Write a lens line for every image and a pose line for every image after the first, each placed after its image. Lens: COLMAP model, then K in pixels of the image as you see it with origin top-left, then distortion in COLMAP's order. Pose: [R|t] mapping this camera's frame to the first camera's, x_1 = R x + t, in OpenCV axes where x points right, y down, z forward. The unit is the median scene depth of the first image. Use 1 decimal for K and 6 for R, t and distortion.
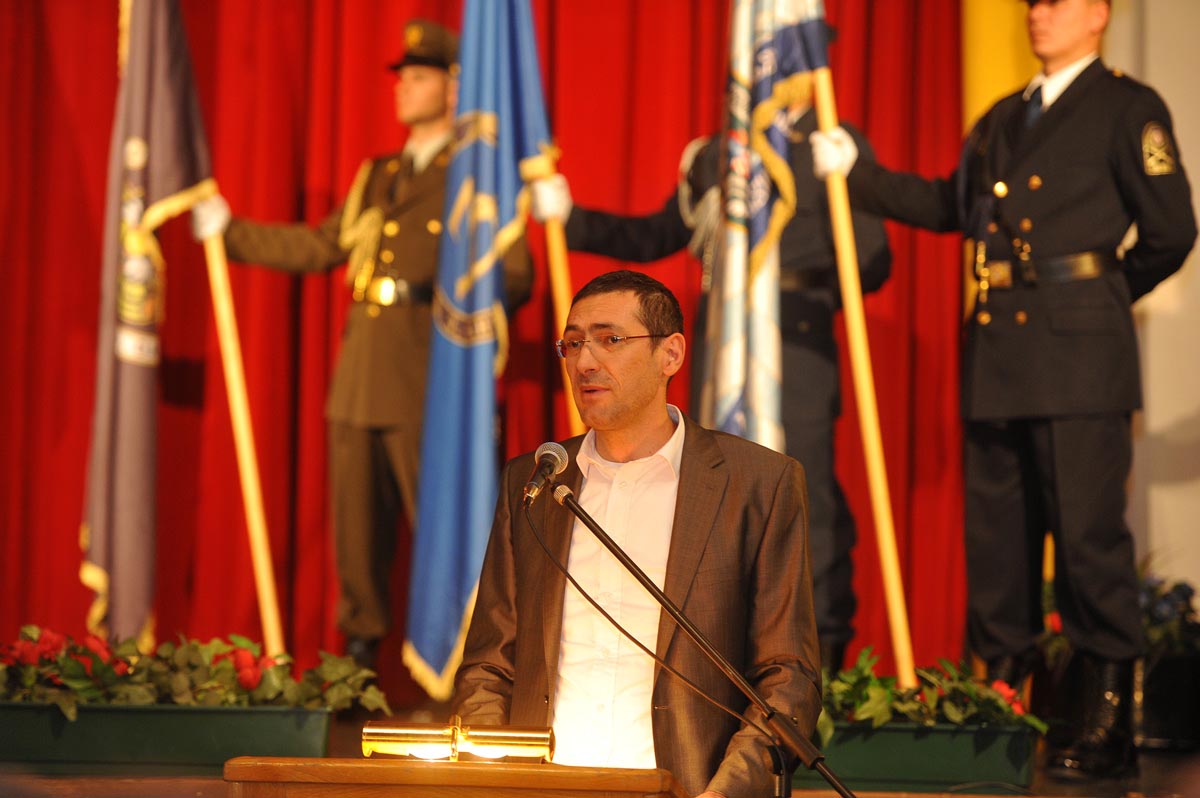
lens RADIAL K [[4590.2, 0, 600.0], [0, 4590.2, 399.0], [0, 0, 1]] dist [0.871767, 1.504739]
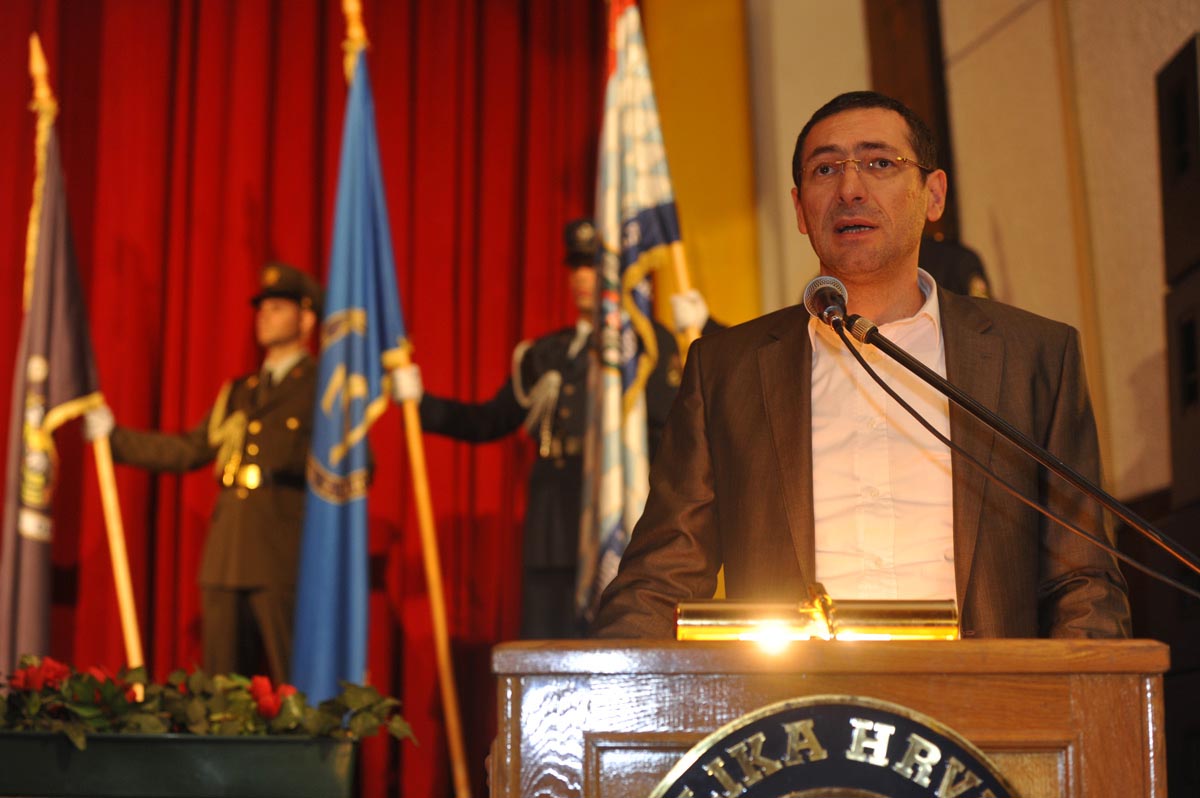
lens RADIAL K [[2396.7, 0, 600.0], [0, 2396.7, 399.0], [0, 0, 1]] dist [-0.293732, 3.448814]
pose [[0.979932, 0.017697, 0.198546, -0.090024], [0.016251, 0.985643, -0.168061, 0.068315], [-0.198670, 0.167915, 0.965575, 0.427825]]
